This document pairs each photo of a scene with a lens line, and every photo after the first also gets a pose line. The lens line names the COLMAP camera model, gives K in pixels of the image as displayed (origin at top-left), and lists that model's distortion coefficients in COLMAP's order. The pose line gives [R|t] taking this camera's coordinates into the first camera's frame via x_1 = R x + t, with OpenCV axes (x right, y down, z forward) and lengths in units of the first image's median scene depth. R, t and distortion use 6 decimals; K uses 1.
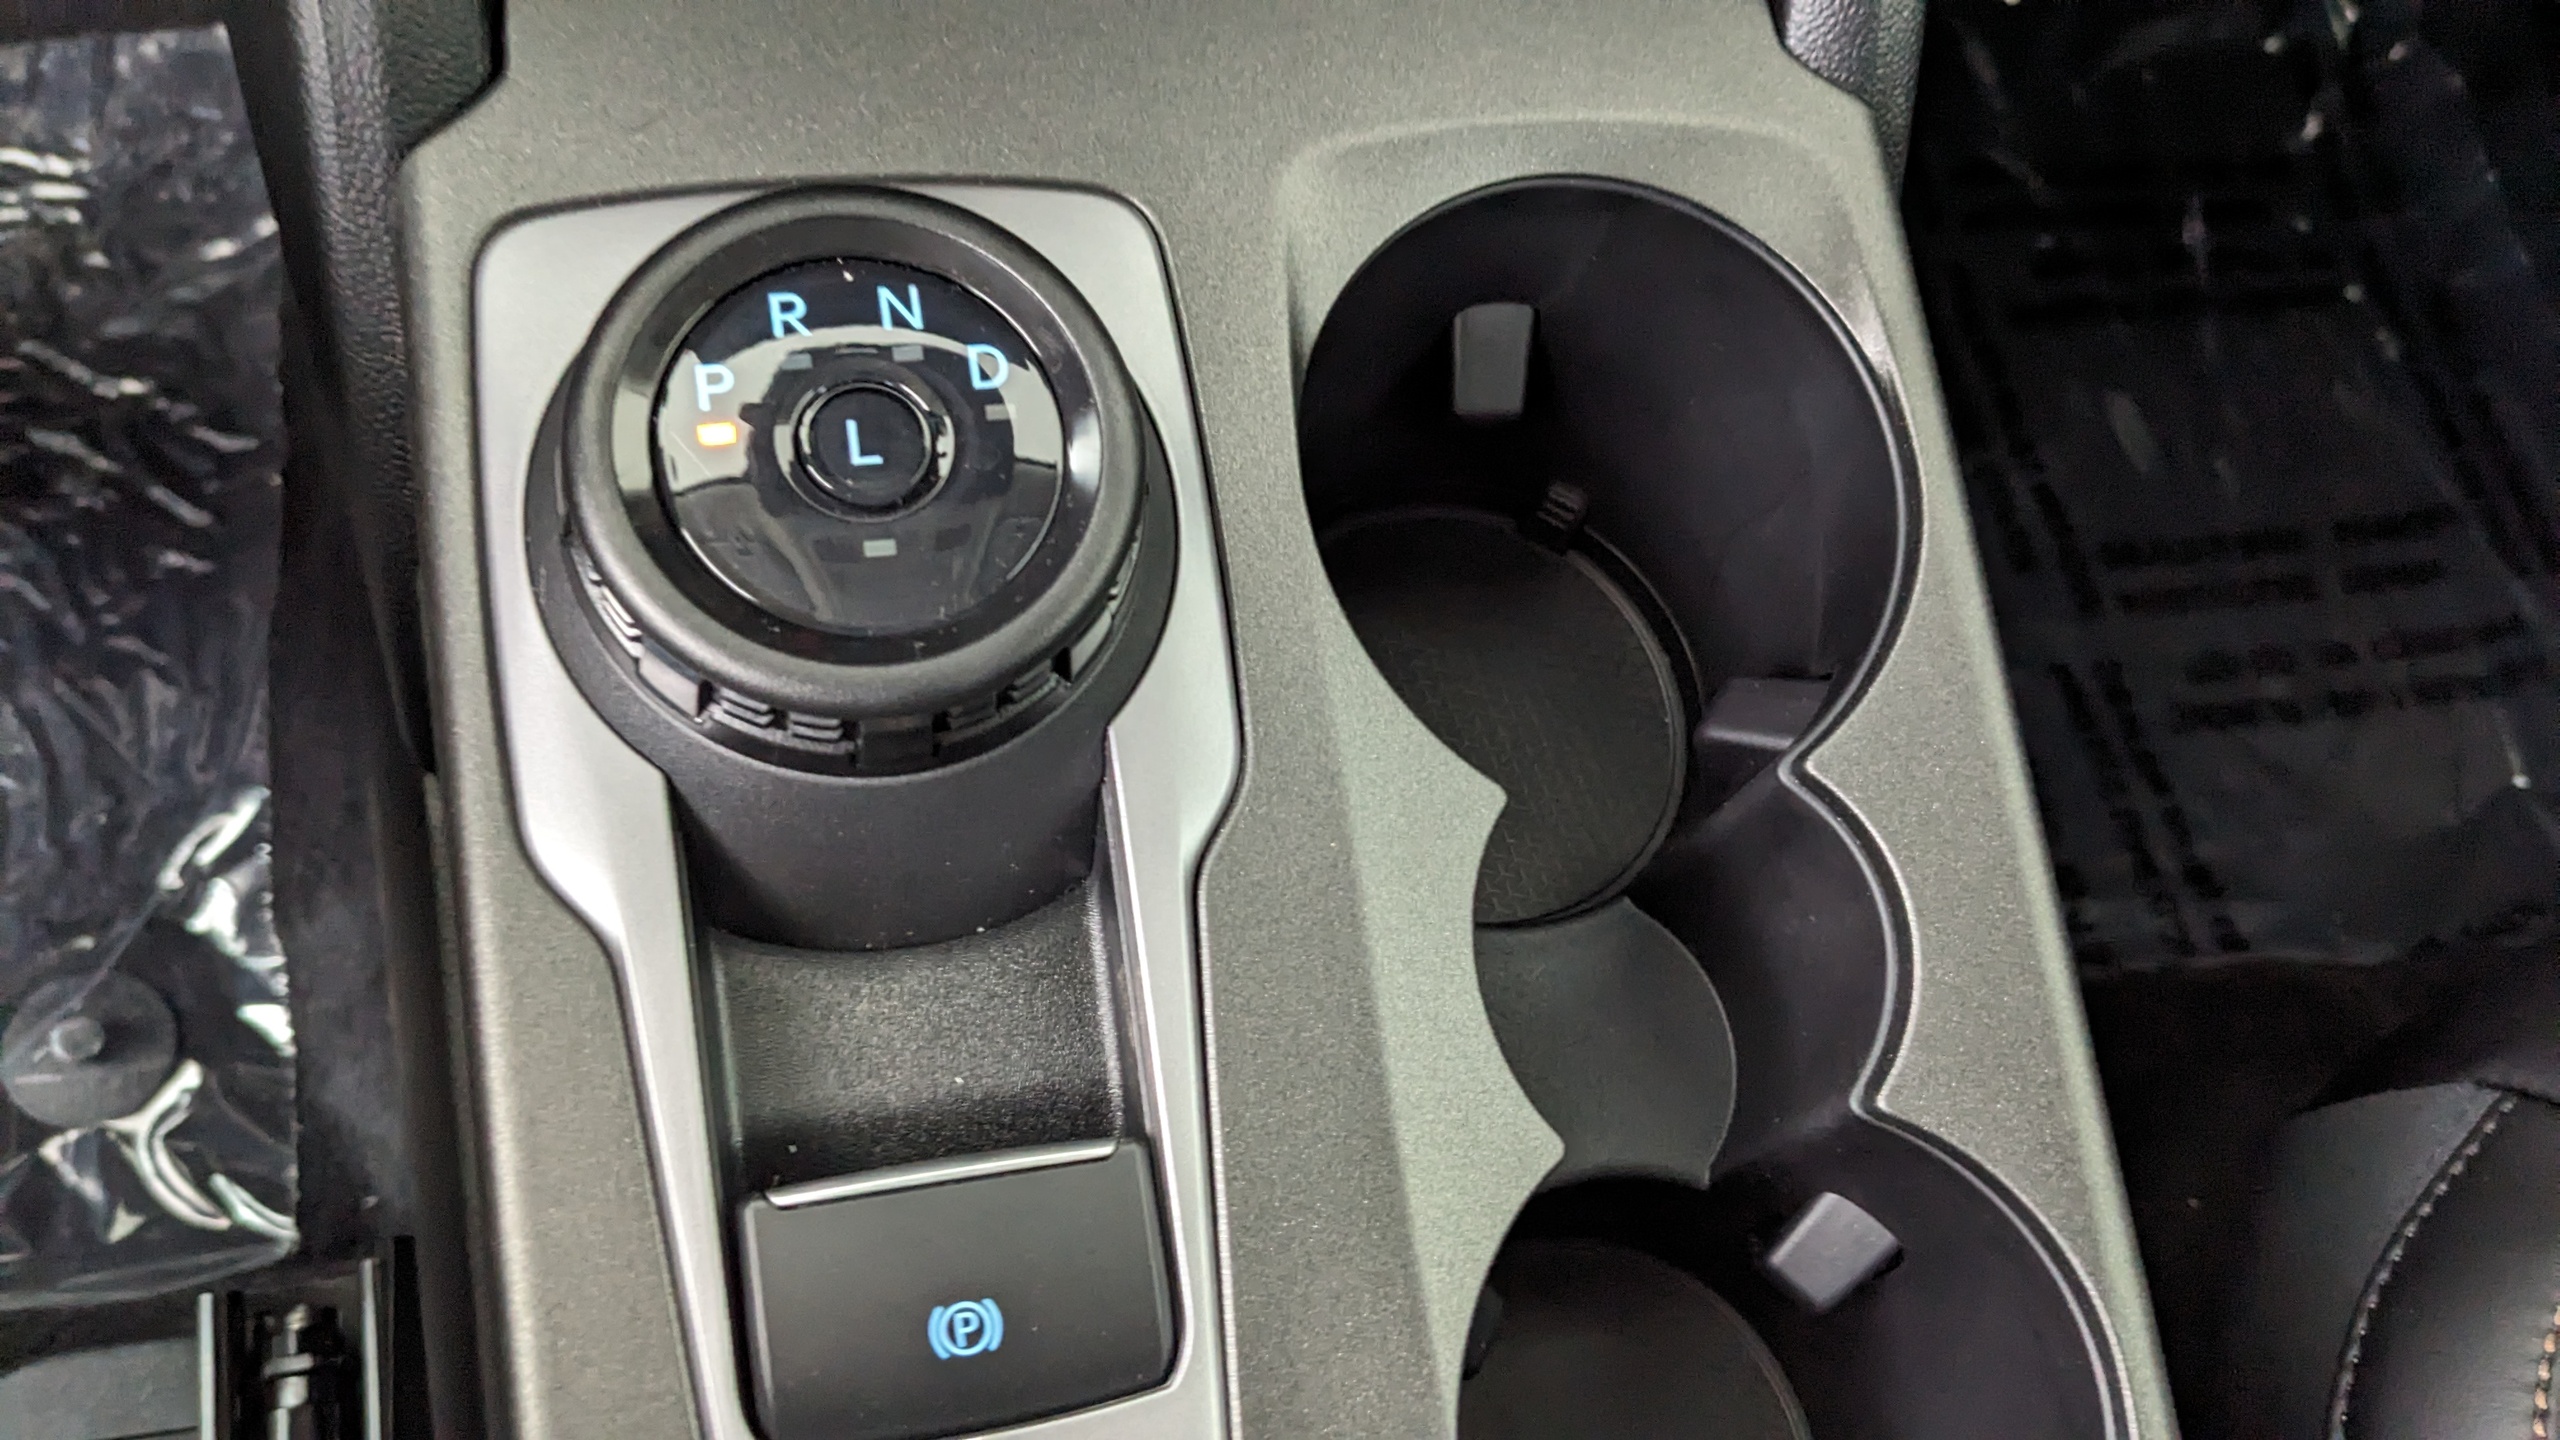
lens RADIAL K [[2073.3, 0, 1293.2], [0, 2073.3, 711.0], [0, 0, 1]] dist [0.037918, -0.092499]
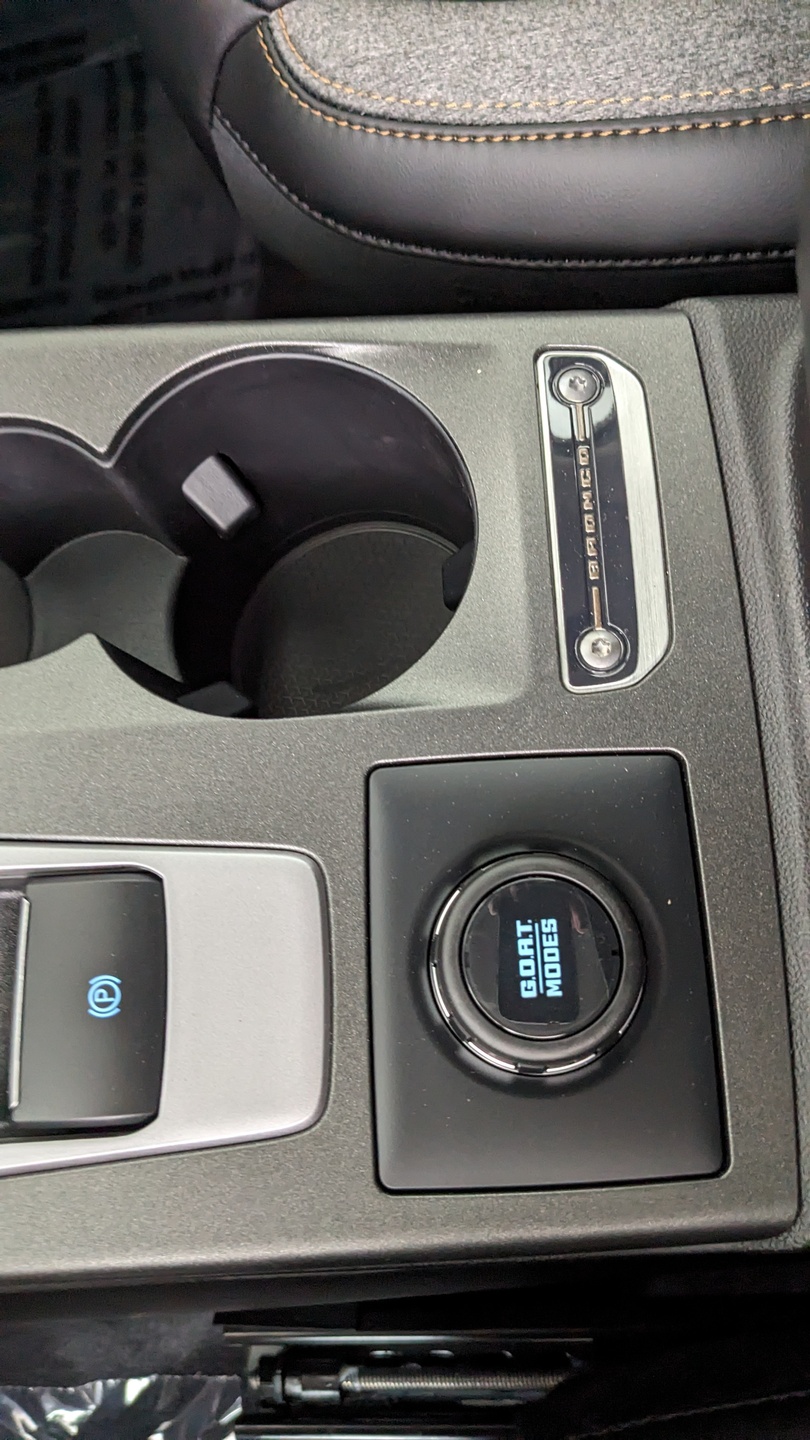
lens RADIAL K [[1166.2, 0, 449.7], [0, 1166.2, 704.2], [0, 0, 1]] dist [0.037918, -0.092499]
pose [[0.115040, -0.990492, 0.075441, 0.026934], [0.969914, 0.128404, 0.206833, 0.241193], [-0.214554, 0.049377, 0.975463, -0.000023]]
